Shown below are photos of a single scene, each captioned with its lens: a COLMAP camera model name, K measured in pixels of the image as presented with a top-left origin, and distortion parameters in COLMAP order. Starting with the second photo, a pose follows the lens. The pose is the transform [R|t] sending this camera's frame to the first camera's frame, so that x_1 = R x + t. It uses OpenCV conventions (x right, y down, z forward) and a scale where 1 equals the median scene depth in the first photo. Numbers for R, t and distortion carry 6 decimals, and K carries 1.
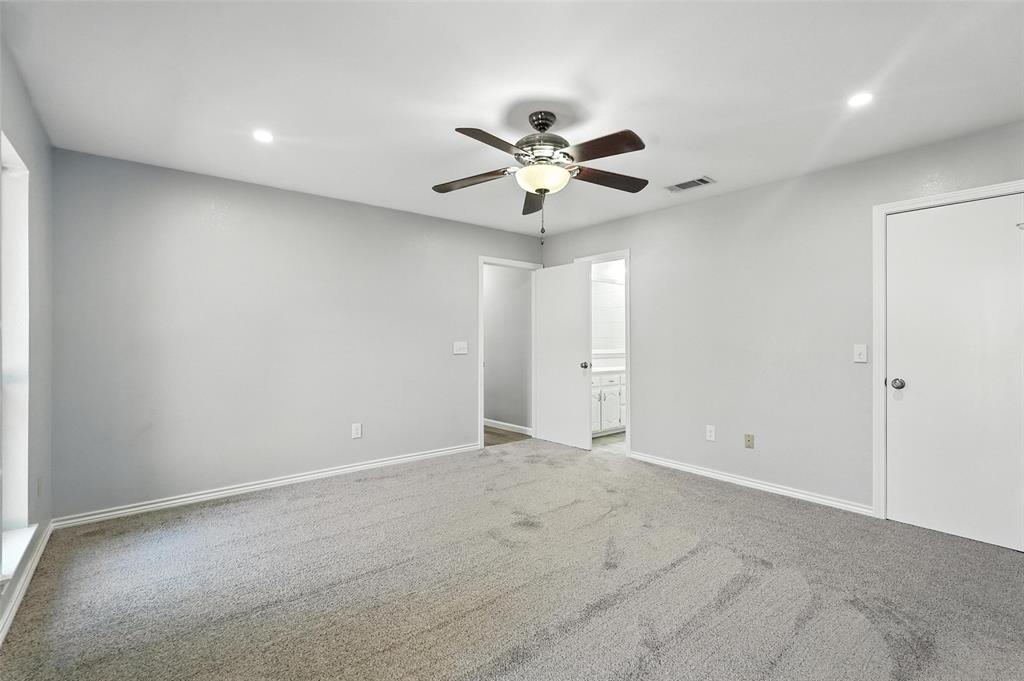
lens RADIAL K [[463.3, 0, 507.4], [0, 463.3, 340.8], [0, 0, 1]] dist [-0.010721, 0.000875]
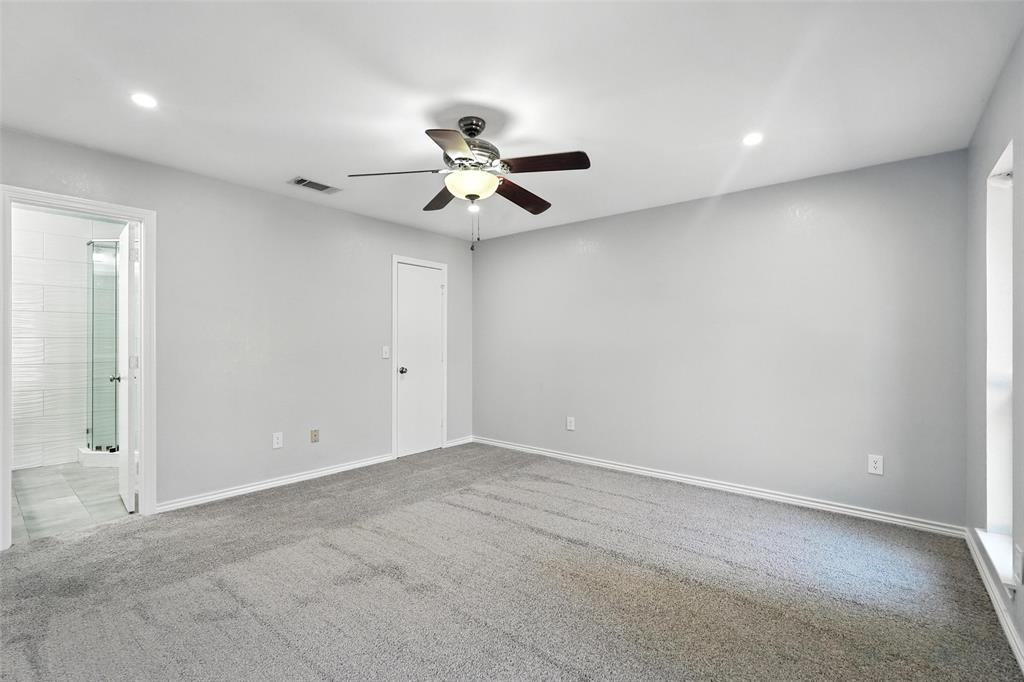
lens RADIAL K [[463.3, 0, 507.4], [0, 463.3, 341.3], [0, 0, 1]] dist [-0.010721, 0.000875]
pose [[-0.209617, -0.001980, 0.977782, -0.649862], [-0.002979, 0.999995, 0.001387, -0.009364], [-0.977779, -0.002622, -0.209622, 0.796883]]
